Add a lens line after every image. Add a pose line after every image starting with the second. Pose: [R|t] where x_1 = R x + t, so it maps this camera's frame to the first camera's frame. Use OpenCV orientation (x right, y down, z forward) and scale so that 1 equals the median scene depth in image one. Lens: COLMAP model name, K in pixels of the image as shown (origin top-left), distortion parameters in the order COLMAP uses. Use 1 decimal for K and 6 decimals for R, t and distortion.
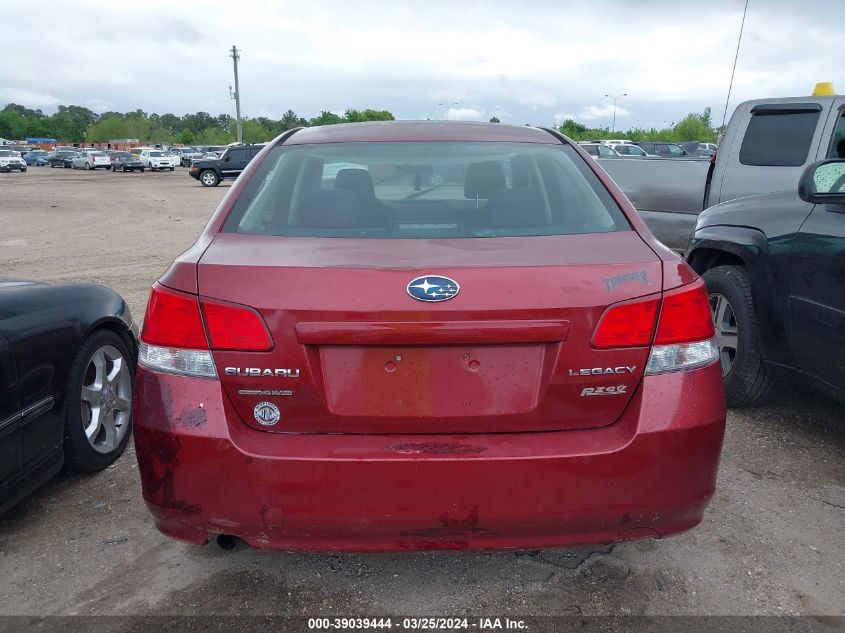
lens RADIAL K [[673.4, 0, 430.1], [0, 673.4, 312.5], [0, 0, 1]] dist [0.011491, -0.009466]
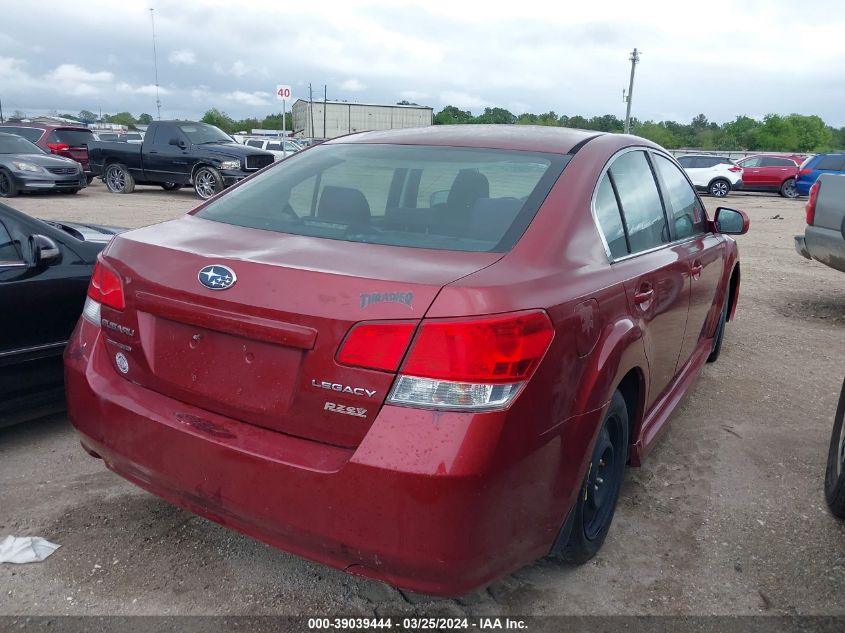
lens RADIAL K [[673.4, 0, 427.8], [0, 673.4, 320.5], [0, 0, 1]] dist [0.011491, -0.009466]
pose [[0.844279, 0.168157, -0.508838, 0.817257], [-0.164793, 0.984953, 0.052071, -0.076325], [0.509938, 0.039891, 0.859286, 0.238093]]
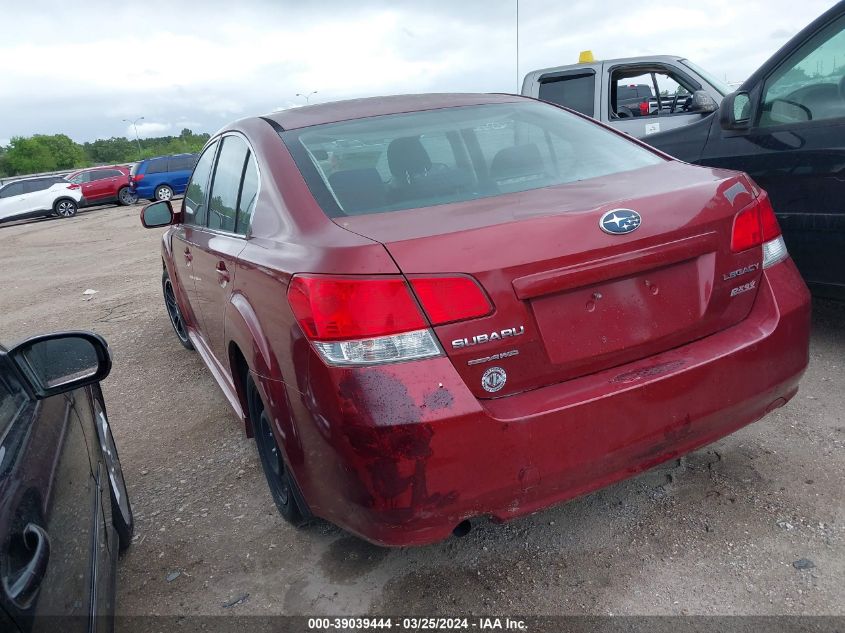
lens RADIAL K [[673.4, 0, 425.2], [0, 673.4, 315.4], [0, 0, 1]] dist [0.011491, -0.009466]
pose [[0.903286, -0.210406, 0.373902, -0.669593], [0.210381, 0.976743, 0.041395, -0.000300], [-0.373916, 0.041271, 0.926544, 0.138759]]
